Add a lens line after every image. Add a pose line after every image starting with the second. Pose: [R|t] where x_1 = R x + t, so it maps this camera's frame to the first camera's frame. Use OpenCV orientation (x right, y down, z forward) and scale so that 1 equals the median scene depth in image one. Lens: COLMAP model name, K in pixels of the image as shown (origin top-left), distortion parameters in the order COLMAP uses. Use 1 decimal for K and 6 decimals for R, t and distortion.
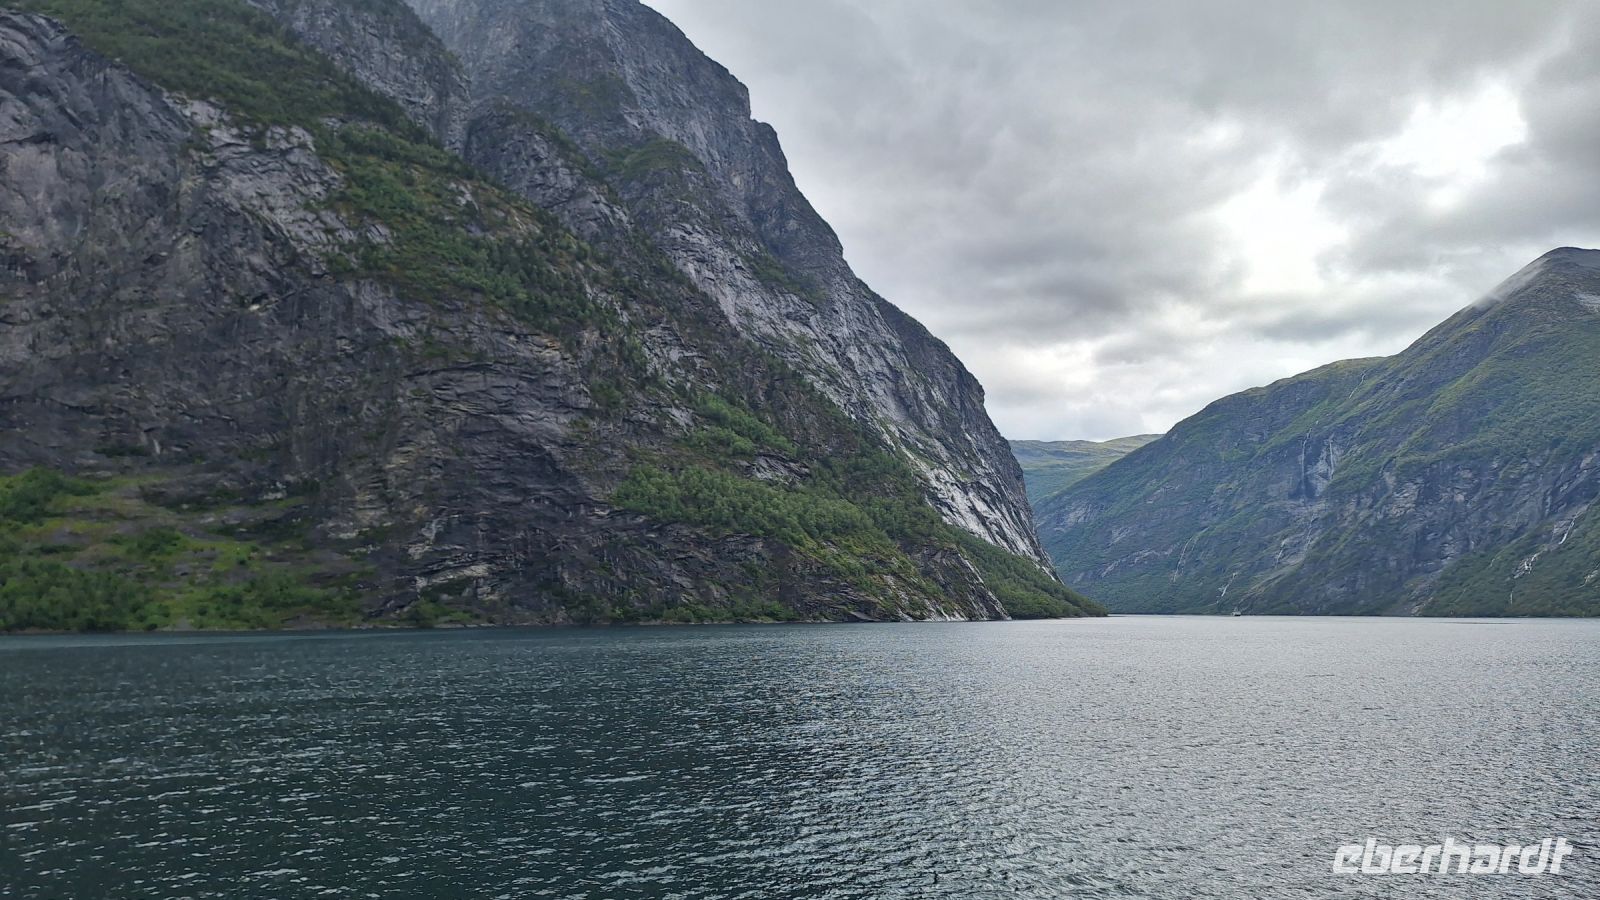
lens RADIAL K [[1165.5, 0, 800.0], [0, 1165.5, 450.0], [0, 0, 1]] dist [0.107430, -0.150417]
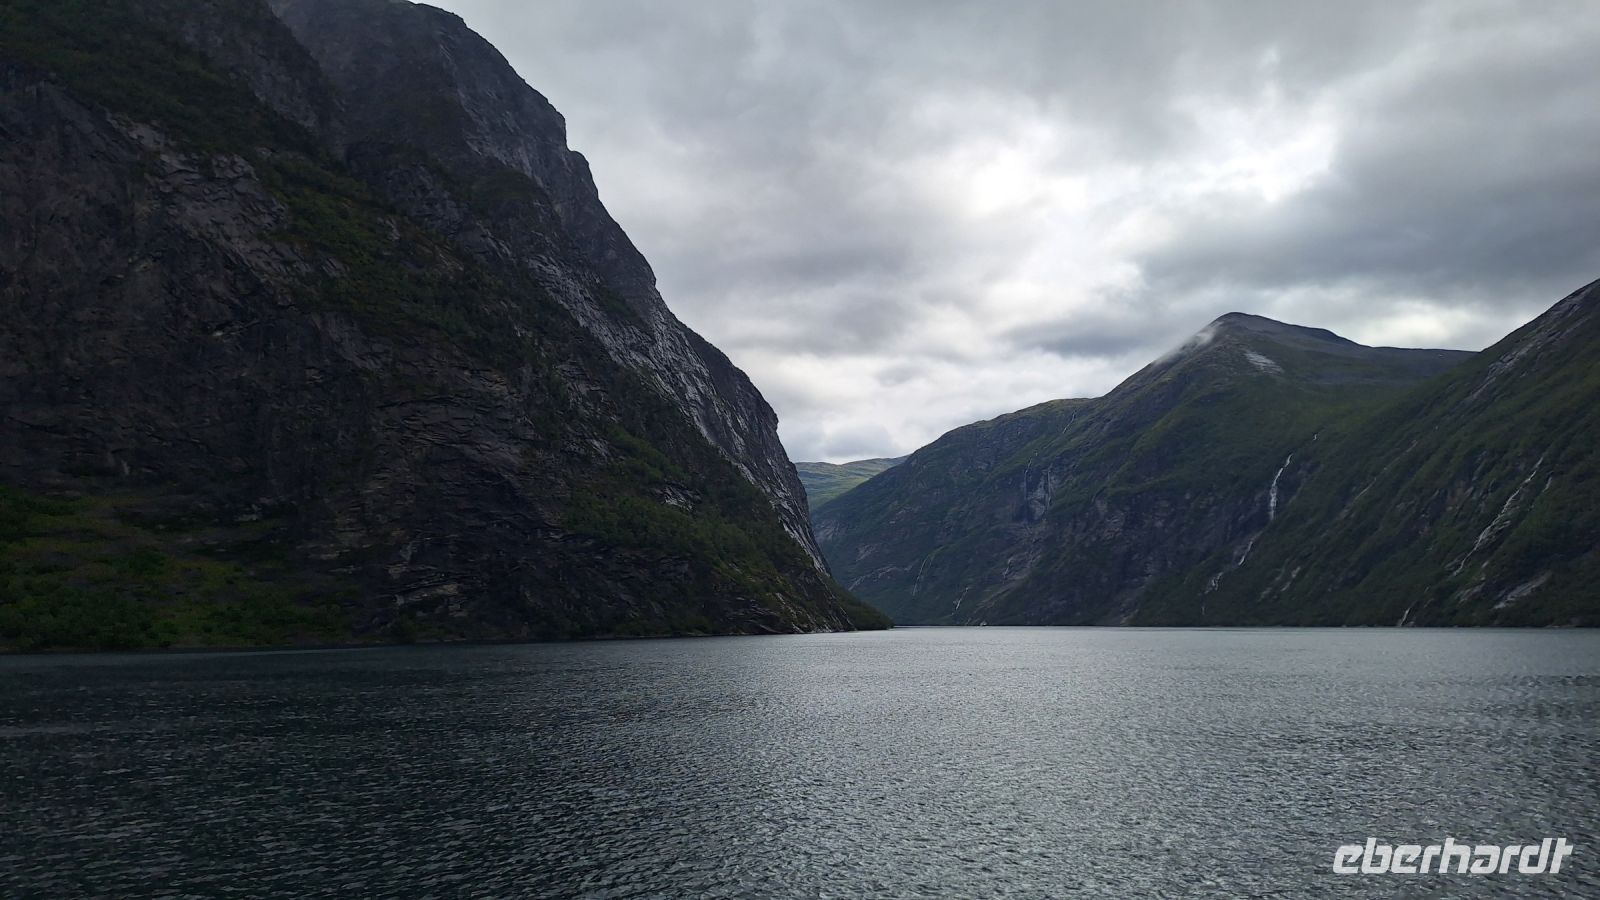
lens RADIAL K [[1165.5, 0, 800.0], [0, 1165.5, 450.0], [0, 0, 1]] dist [0.107430, -0.150417]
pose [[0.969768, 0.029738, 0.242210, -0.204908], [-0.026885, 0.999525, -0.015075, -0.016405], [-0.242543, 0.008108, 0.970107, -0.118782]]
